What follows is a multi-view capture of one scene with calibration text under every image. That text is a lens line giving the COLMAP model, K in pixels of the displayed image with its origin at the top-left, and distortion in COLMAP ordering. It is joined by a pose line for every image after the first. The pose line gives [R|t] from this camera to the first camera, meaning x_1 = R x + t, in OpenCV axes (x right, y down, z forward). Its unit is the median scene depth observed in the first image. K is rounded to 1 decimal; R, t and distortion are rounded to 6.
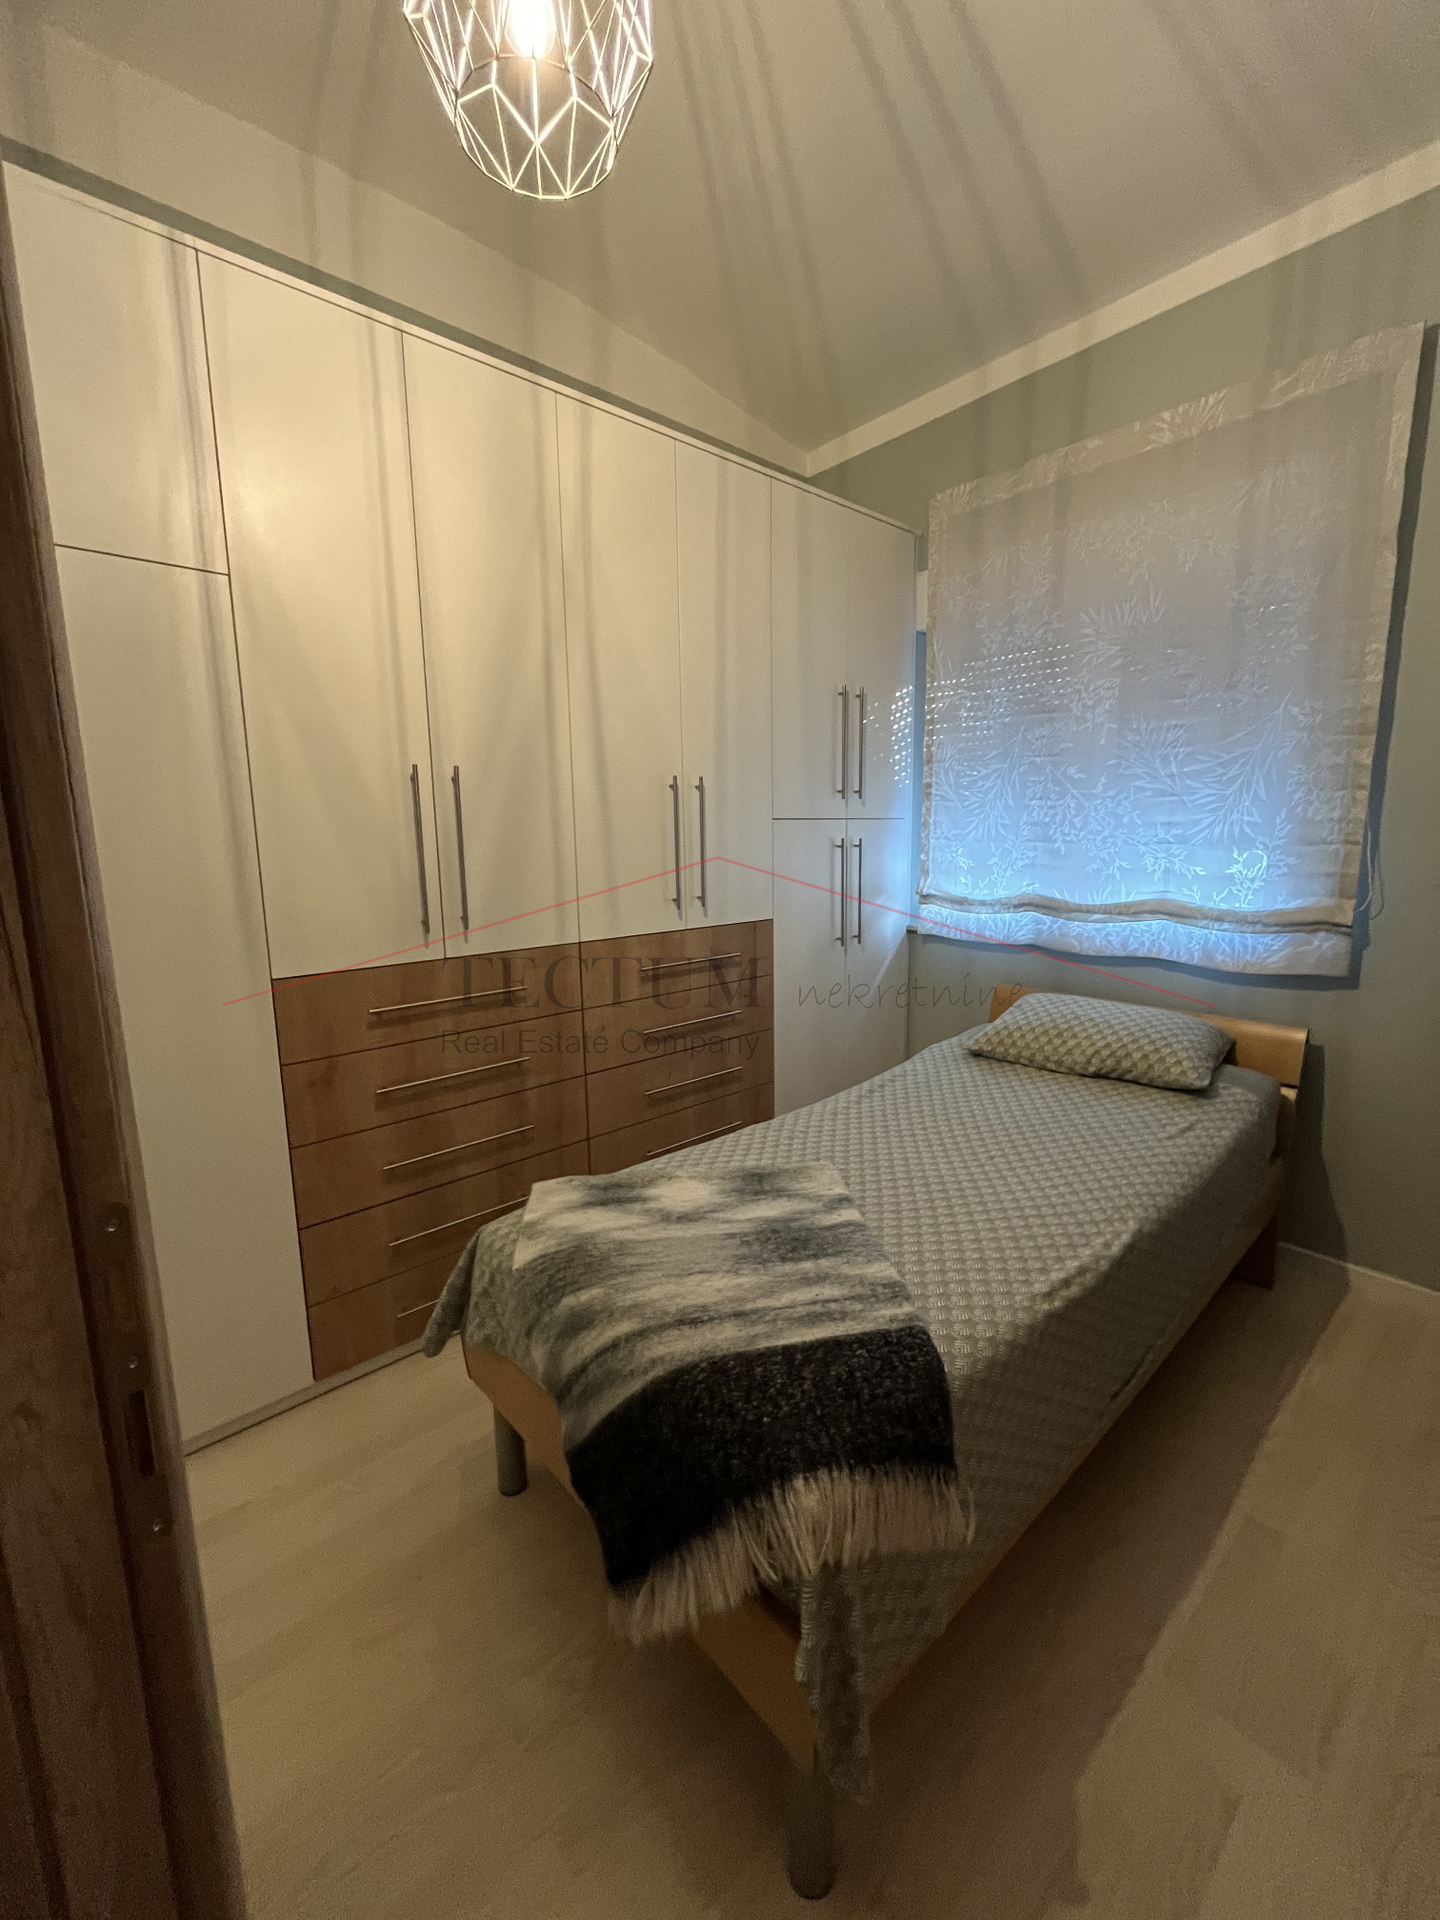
lens RADIAL K [[776.5, 0, 720.0], [0, 776.5, 960.0], [0, 0, 1]] dist [0.000092, -0.000009]
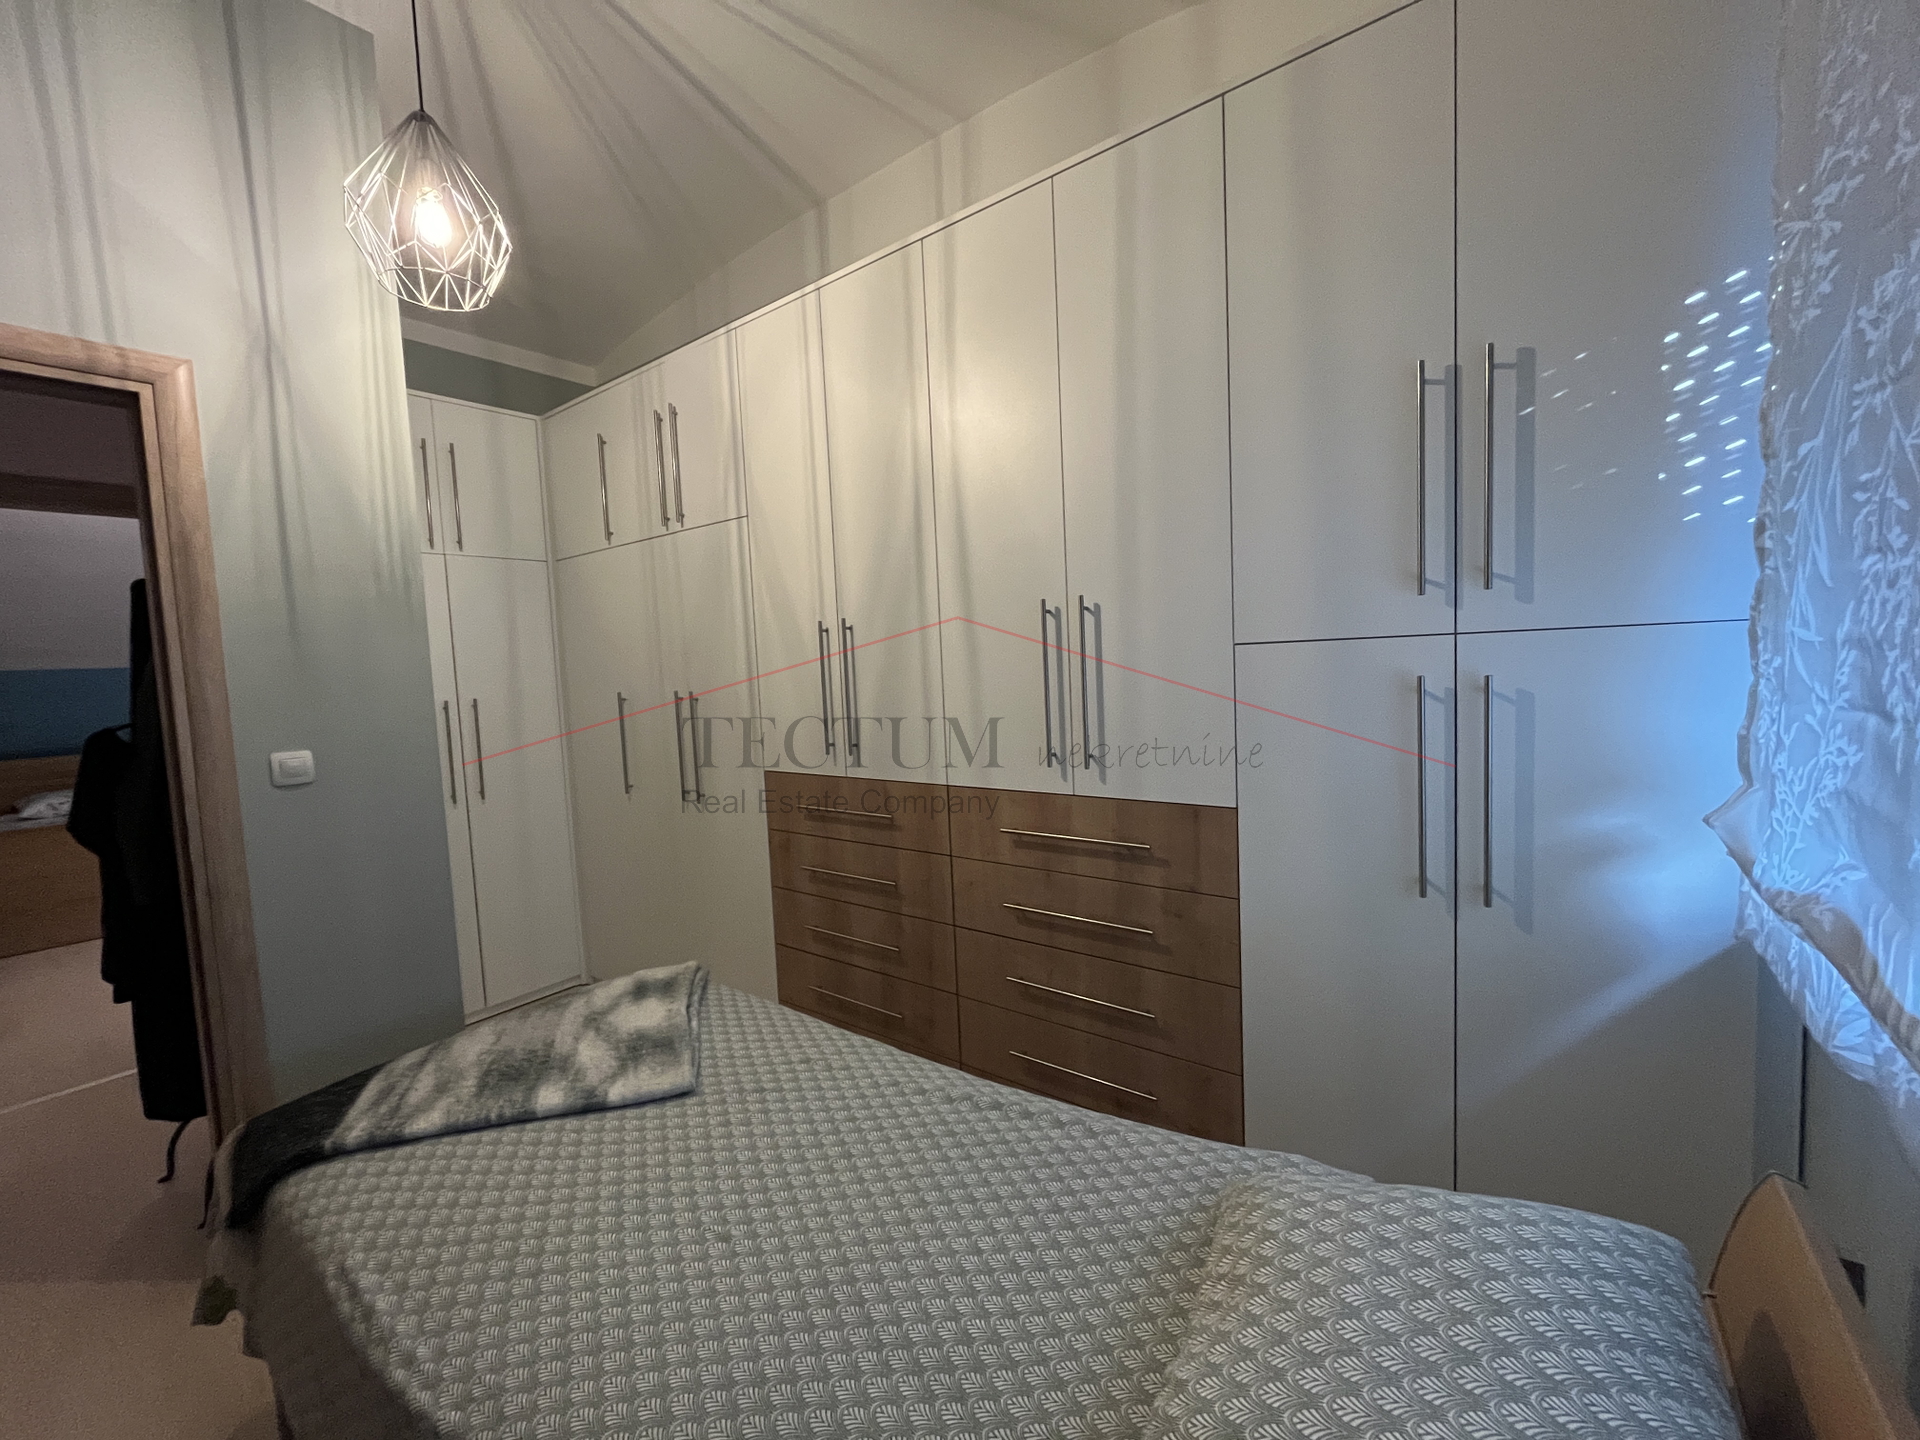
lens RADIAL K [[778.5, 0, 952.8], [0, 778.5, 717.5], [0, 0, 1]] dist [-0.001891, -0.000011]
pose [[0.187908, 0.078561, -0.979040, 0.824966], [-0.116177, 0.991576, 0.057269, -0.176715], [0.975291, 0.102980, 0.195452, 0.886044]]
